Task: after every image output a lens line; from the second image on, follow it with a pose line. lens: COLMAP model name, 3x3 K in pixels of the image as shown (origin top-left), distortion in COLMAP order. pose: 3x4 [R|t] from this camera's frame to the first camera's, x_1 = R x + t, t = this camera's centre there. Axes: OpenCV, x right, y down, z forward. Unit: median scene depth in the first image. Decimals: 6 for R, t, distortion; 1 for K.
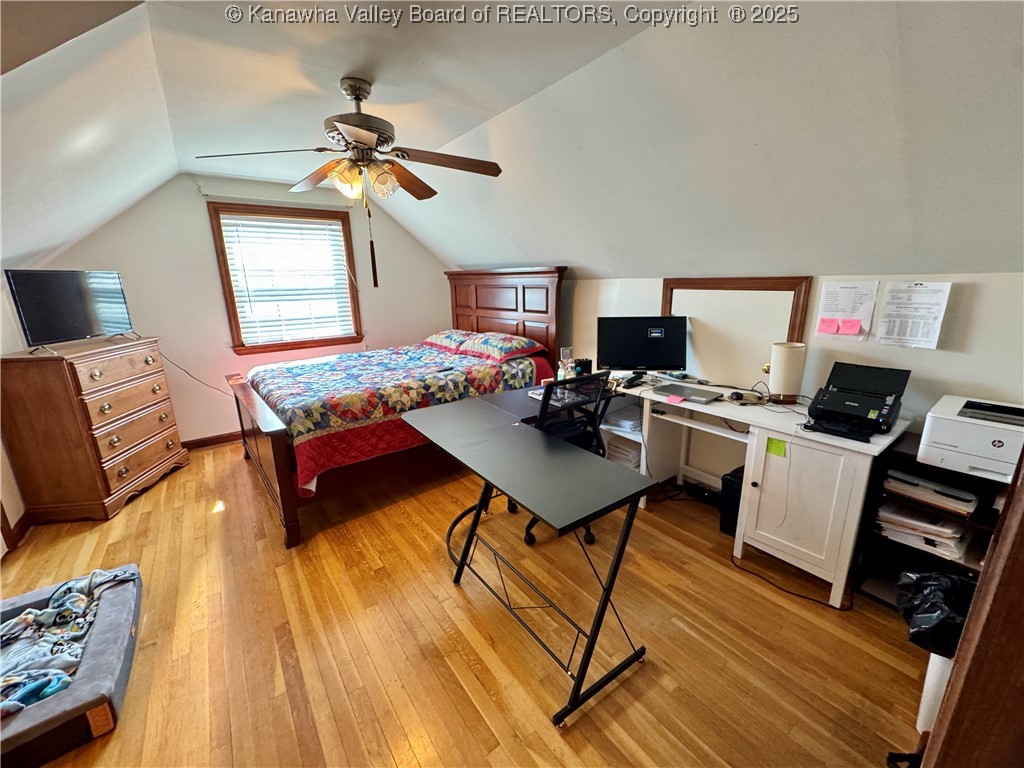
lens RADIAL K [[407.4, 0, 512.0], [0, 407.4, 384.0], [0, 0, 1]] dist [0.000209, -0.000534]
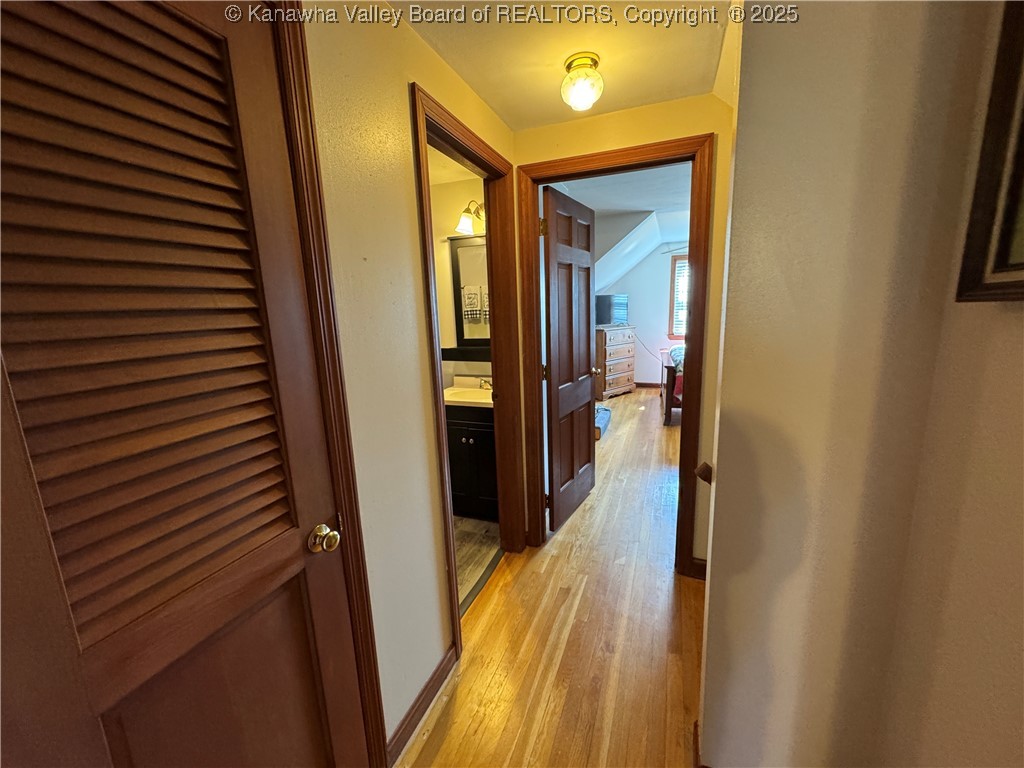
lens RADIAL K [[407.4, 0, 512.0], [0, 407.4, 384.0], [0, 0, 1]] dist [0.000209, -0.000534]
pose [[0.531541, 0.162958, -0.831209, 0.669242], [-0.189274, 0.979357, 0.070966, 0.178703], [0.825615, 0.119605, 0.551412, -0.742293]]
